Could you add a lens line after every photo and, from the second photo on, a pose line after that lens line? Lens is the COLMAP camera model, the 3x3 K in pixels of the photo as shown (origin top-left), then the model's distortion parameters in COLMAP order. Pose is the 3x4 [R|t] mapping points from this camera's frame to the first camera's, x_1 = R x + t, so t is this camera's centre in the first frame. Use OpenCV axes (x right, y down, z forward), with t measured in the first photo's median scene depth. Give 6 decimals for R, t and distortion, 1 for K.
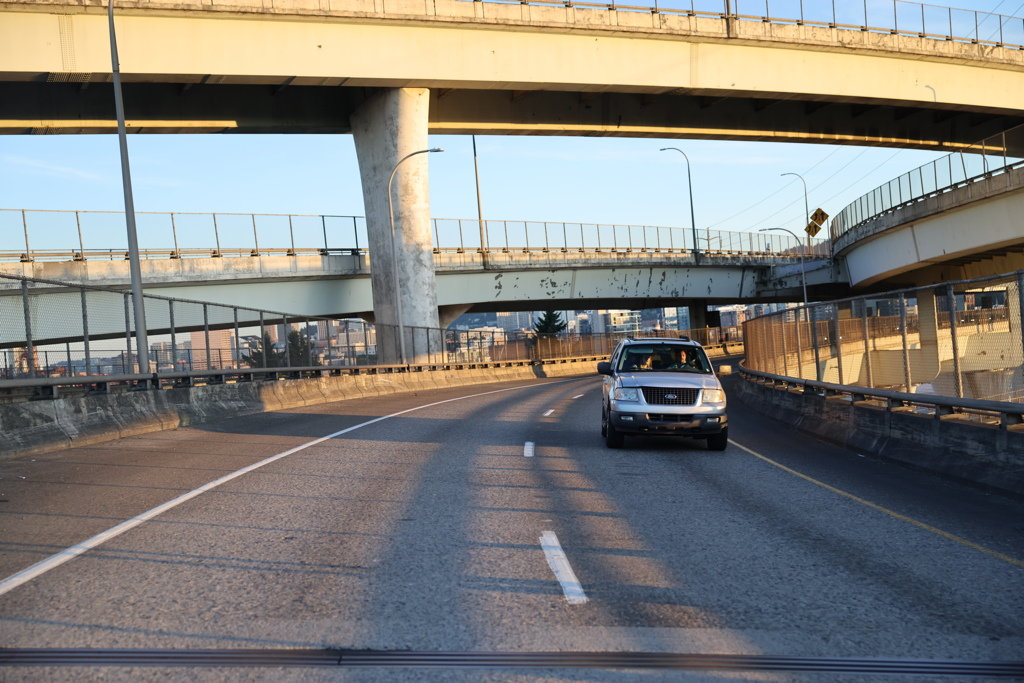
lens RADIAL K [[1495.9, 0, 512.0], [0, 1495.9, 341.5], [0, 0, 1]] dist [0.172834, -0.013410]
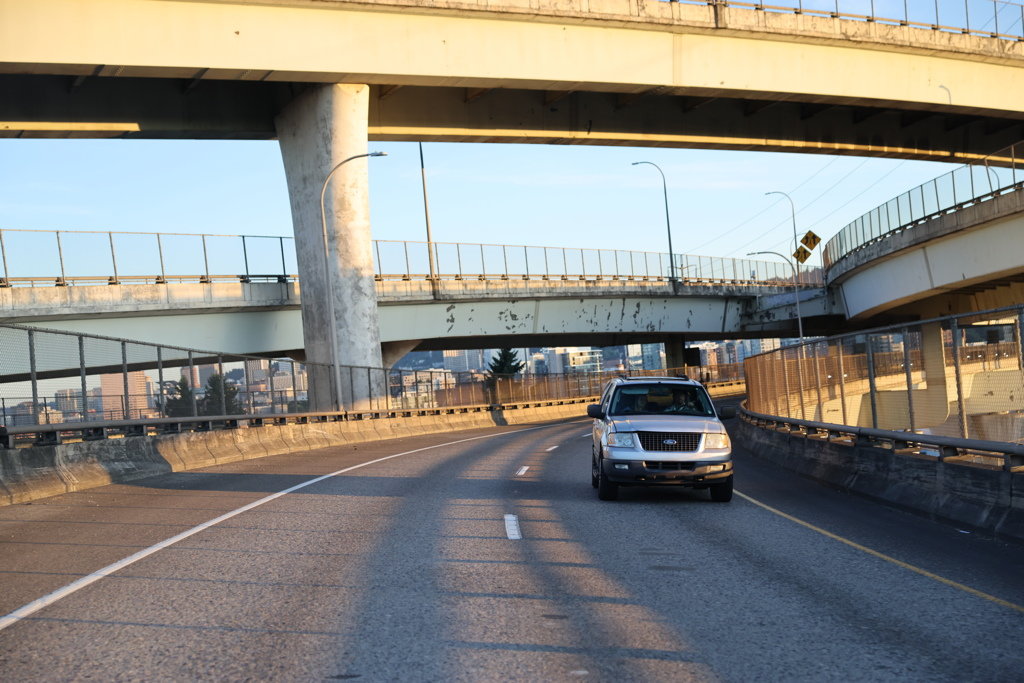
lens RADIAL K [[1641.0, 0, 511.0], [0, 1641.0, 354.6], [0, 0, 1]] dist [0.208112, -0.039389]
pose [[0.999487, -0.007622, 0.031107, -0.004501], [0.008185, 0.999804, -0.018032, 0.000781], [-0.030964, 0.018277, 0.999353, 0.064291]]
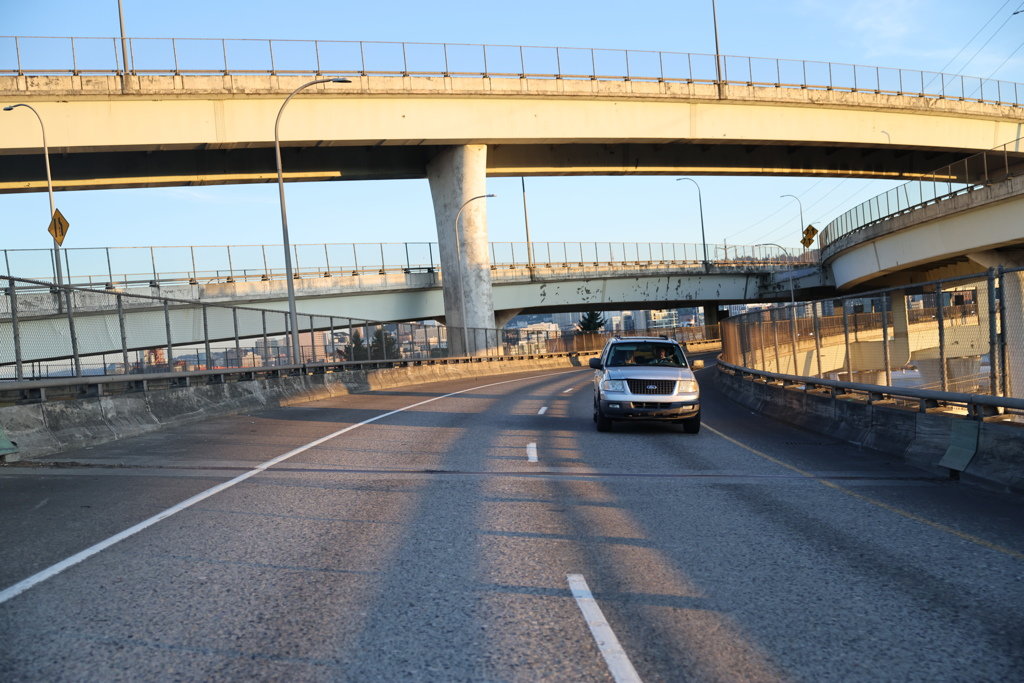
lens RADIAL K [[1311.7, 0, 509.8], [0, 1311.7, 362.5], [0, 0, 1]] dist [0.084921, 0.036461]
pose [[0.999024, -0.007669, -0.043504, 0.012294], [0.008579, 0.999748, 0.020768, -0.002666], [0.043333, -0.021121, 0.998837, -0.128008]]
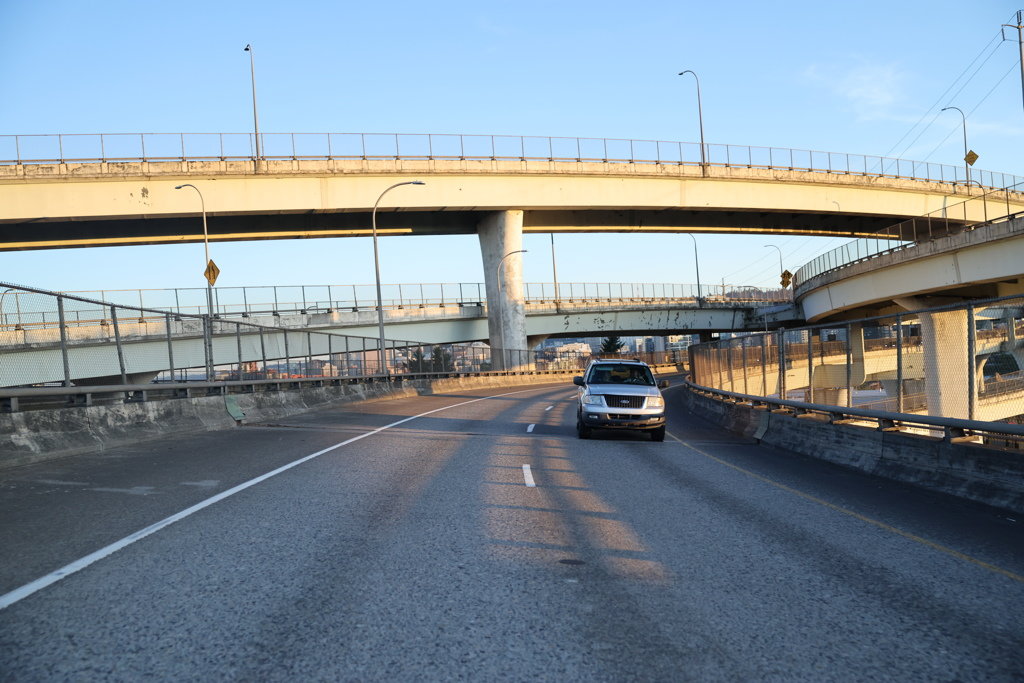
lens RADIAL K [[1132.1, 0, 512.0], [0, 1132.1, 341.5], [0, 0, 1]] dist [0.041788, 0.016112]
pose [[0.997085, 0.009115, -0.075749, 0.028867], [-0.009893, 0.999902, -0.009910, -0.005054], [0.075651, 0.010630, 0.997078, -0.260648]]
